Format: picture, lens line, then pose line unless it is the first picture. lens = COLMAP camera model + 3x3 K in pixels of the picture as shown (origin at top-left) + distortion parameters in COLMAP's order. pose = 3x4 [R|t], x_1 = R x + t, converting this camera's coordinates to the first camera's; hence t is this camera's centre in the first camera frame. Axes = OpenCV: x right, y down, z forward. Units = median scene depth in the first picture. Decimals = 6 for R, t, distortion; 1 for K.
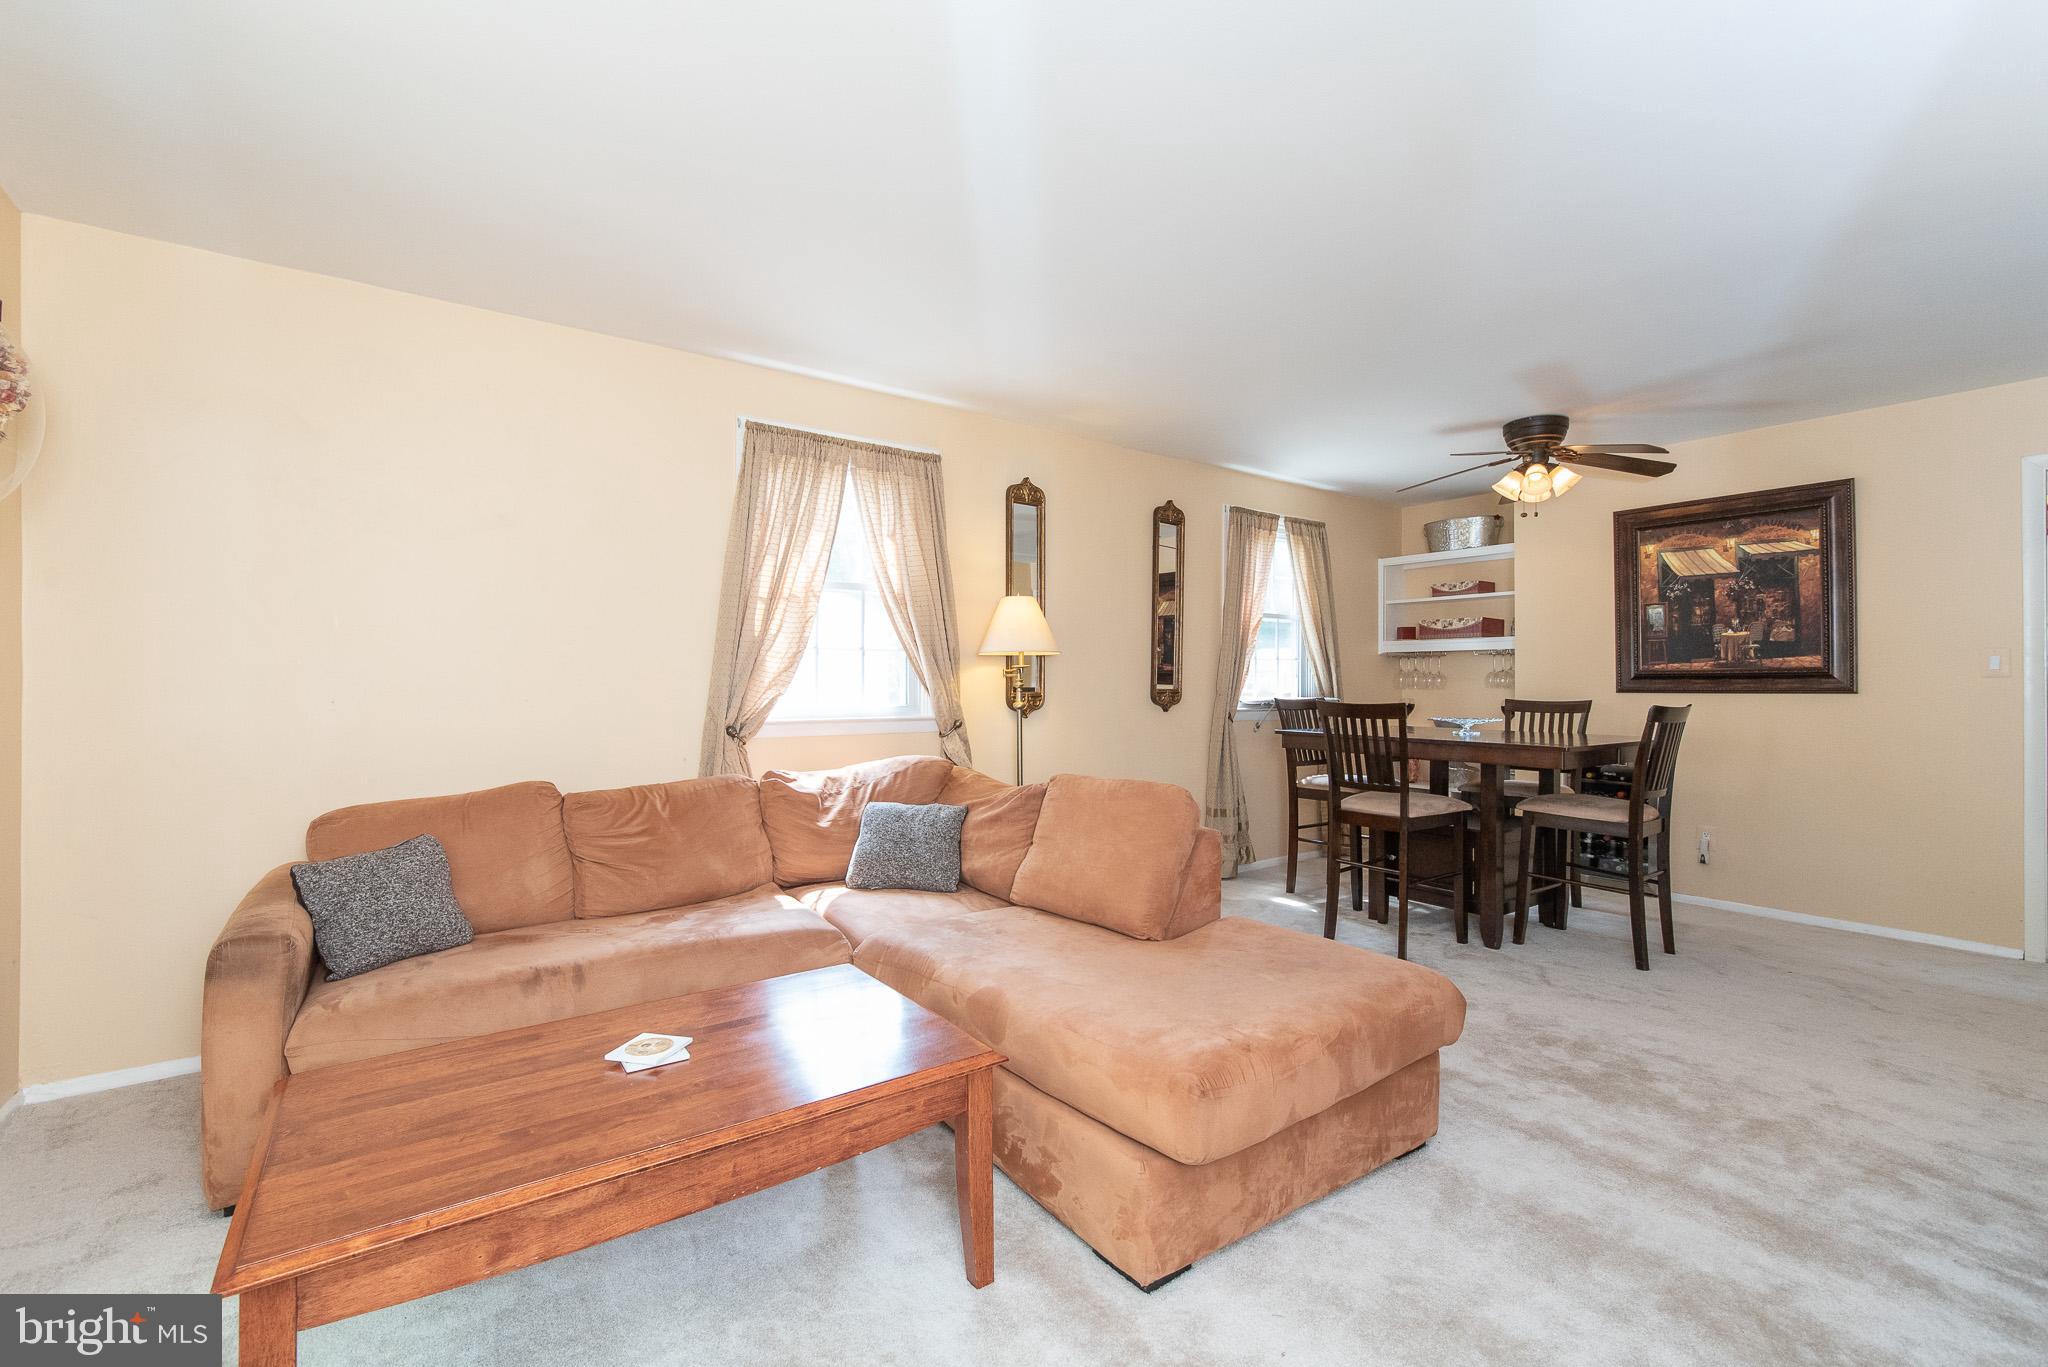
lens RADIAL K [[884.0, 0, 1022.2], [0, 884.0, 675.0], [0, 0, 1]] dist [-0.004113, -0.000064]
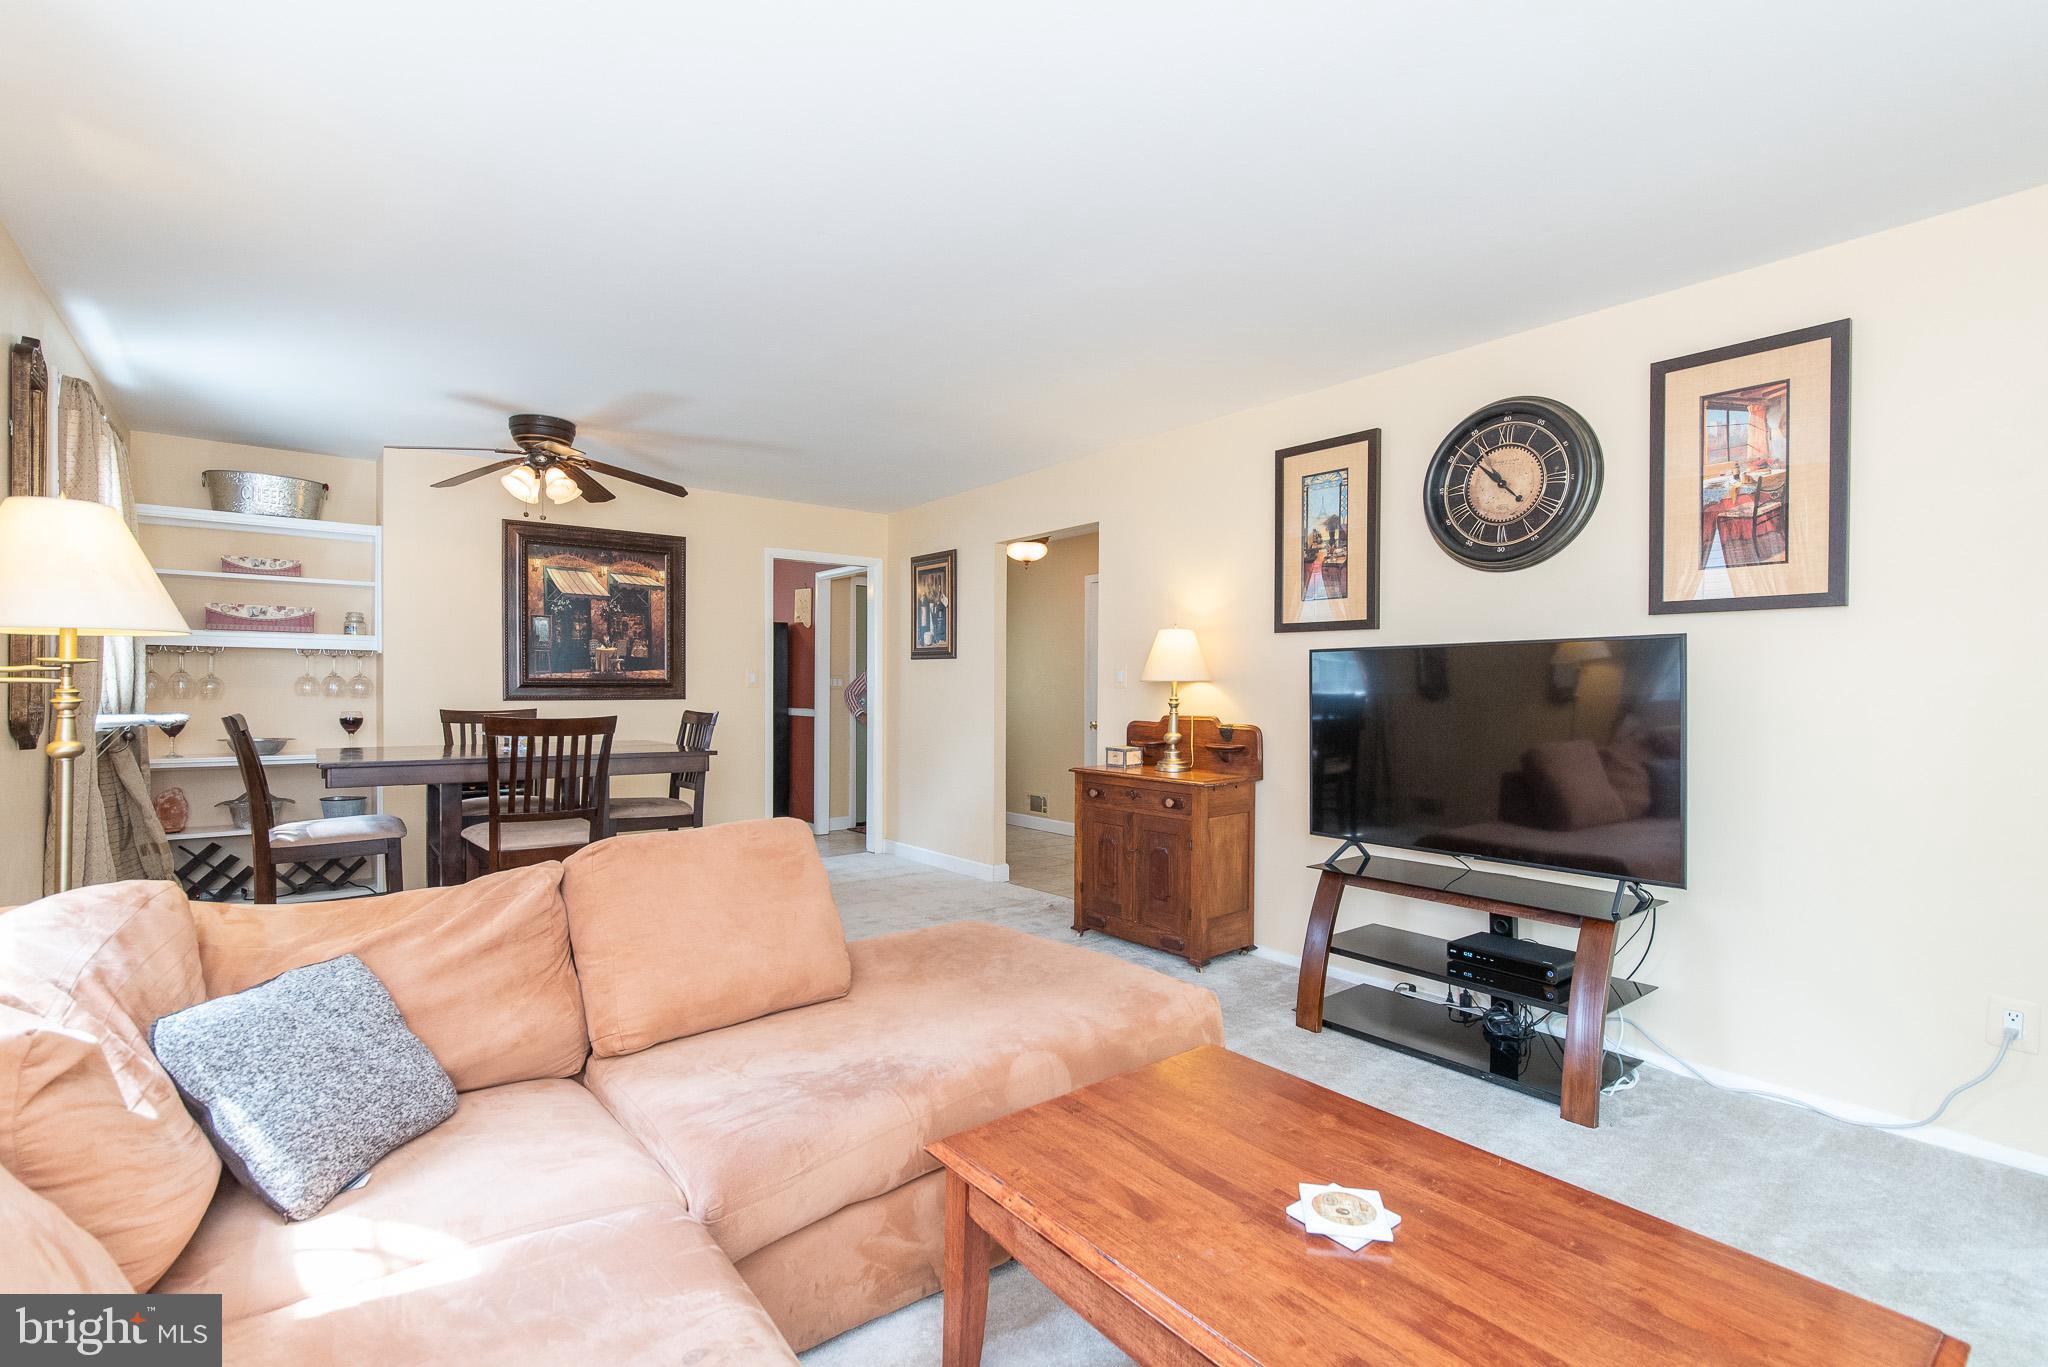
lens RADIAL K [[938.7, 0, 1029.0], [0, 938.7, 684.4], [0, 0, 1]] dist [0.006428, 0.002832]
pose [[-0.049334, 0.002714, 0.998779, -0.460295], [-0.013266, 0.999906, -0.003372, -0.003000], [-0.998694, -0.013416, -0.049293, 0.503880]]
